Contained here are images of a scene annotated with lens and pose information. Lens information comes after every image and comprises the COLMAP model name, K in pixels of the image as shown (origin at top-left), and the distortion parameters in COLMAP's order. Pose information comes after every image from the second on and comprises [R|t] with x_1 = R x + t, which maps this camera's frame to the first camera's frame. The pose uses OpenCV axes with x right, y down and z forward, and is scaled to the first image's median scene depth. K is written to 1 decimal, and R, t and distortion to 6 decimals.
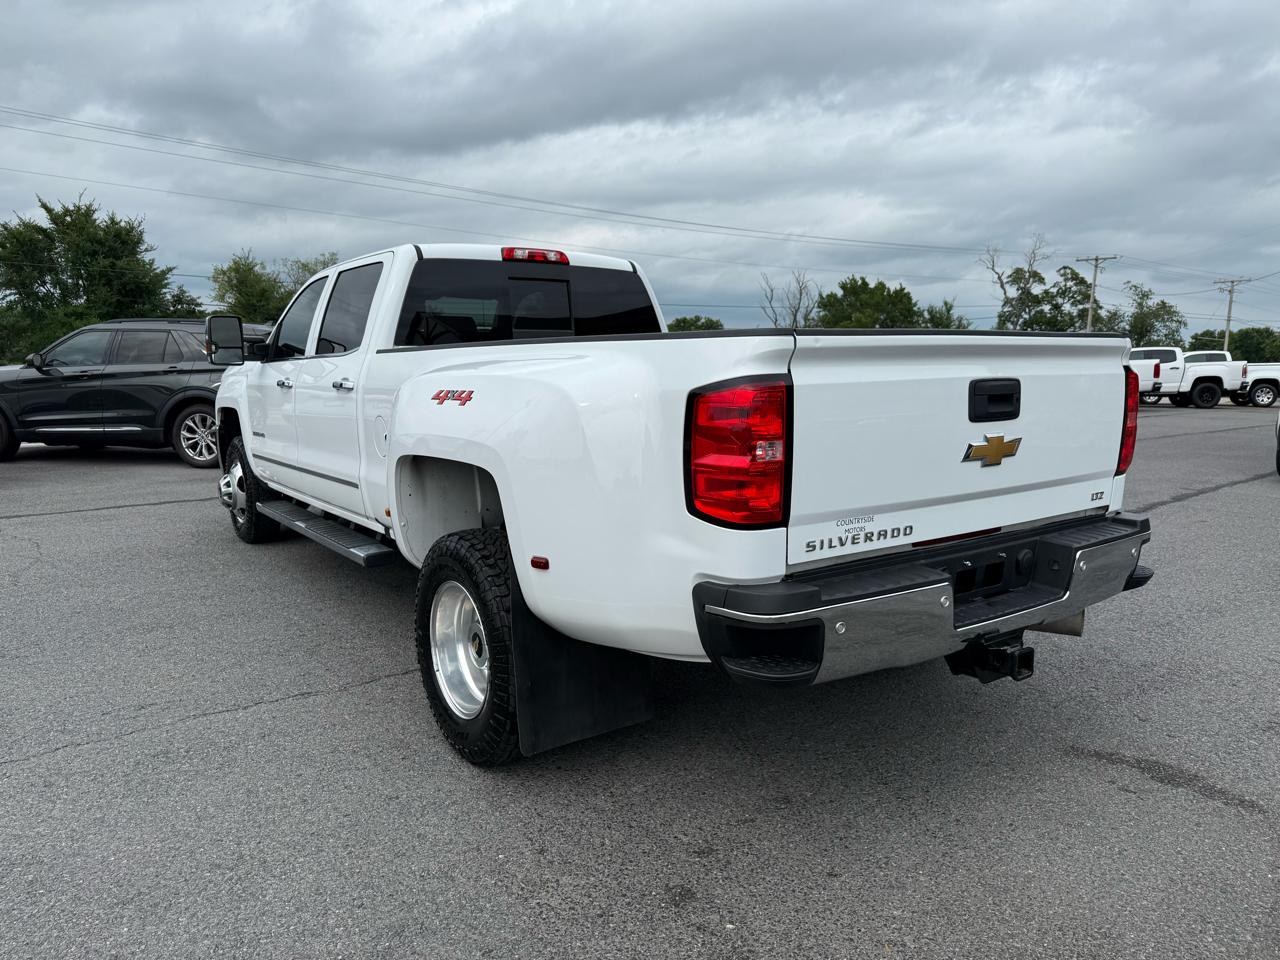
lens RADIAL K [[908.3, 0, 633.8], [0, 908.3, 487.1], [0, 0, 1]] dist [0.031226, -0.039762]
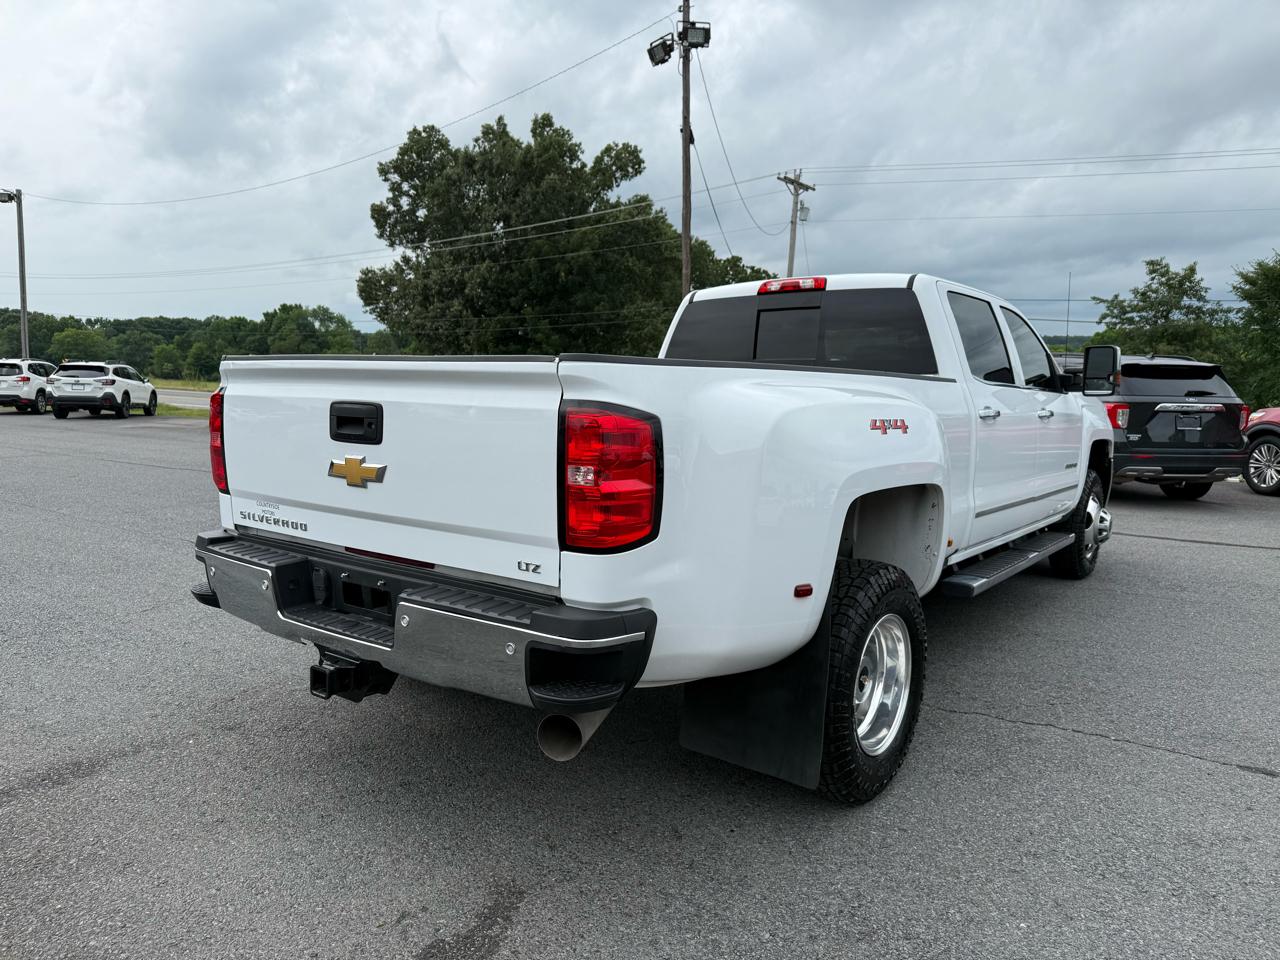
lens RADIAL K [[908.3, 0, 638.9], [0, 908.3, 483.4], [0, 0, 1]] dist [0.031226, -0.039762]
pose [[0.310655, 0.112324, -0.943863, 1.476724], [-0.152695, 0.985994, 0.067081, -0.146023], [0.938178, 0.123284, 0.323455, 0.981650]]
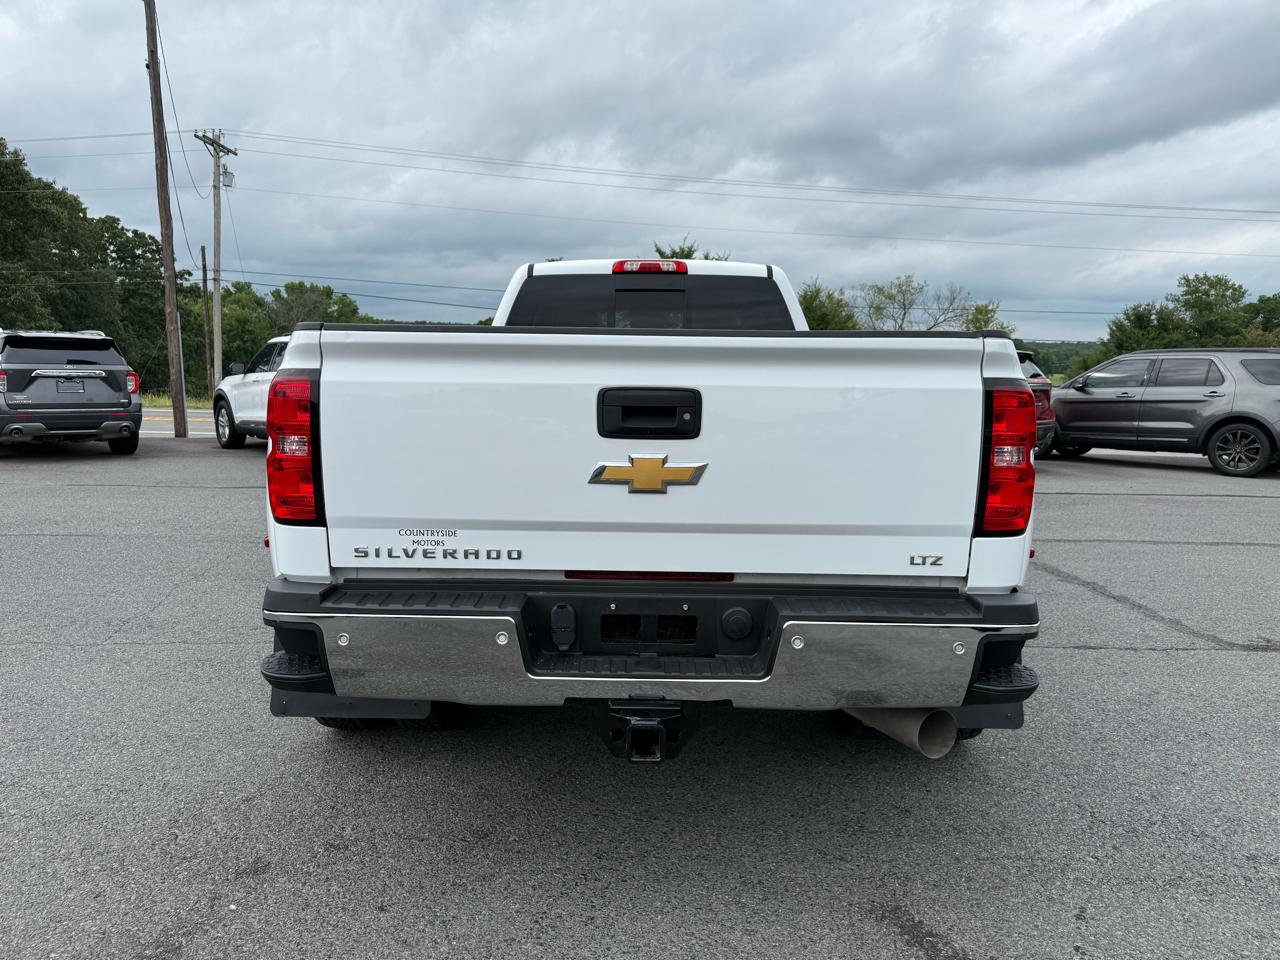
lens RADIAL K [[908.3, 0, 634.9], [0, 908.3, 482.4], [0, 0, 1]] dist [0.031226, -0.039762]
pose [[0.811953, 0.082514, -0.577862, 0.865759], [-0.099138, 0.995070, 0.002789, -0.034642], [0.575243, 0.055023, 0.816130, 0.332912]]
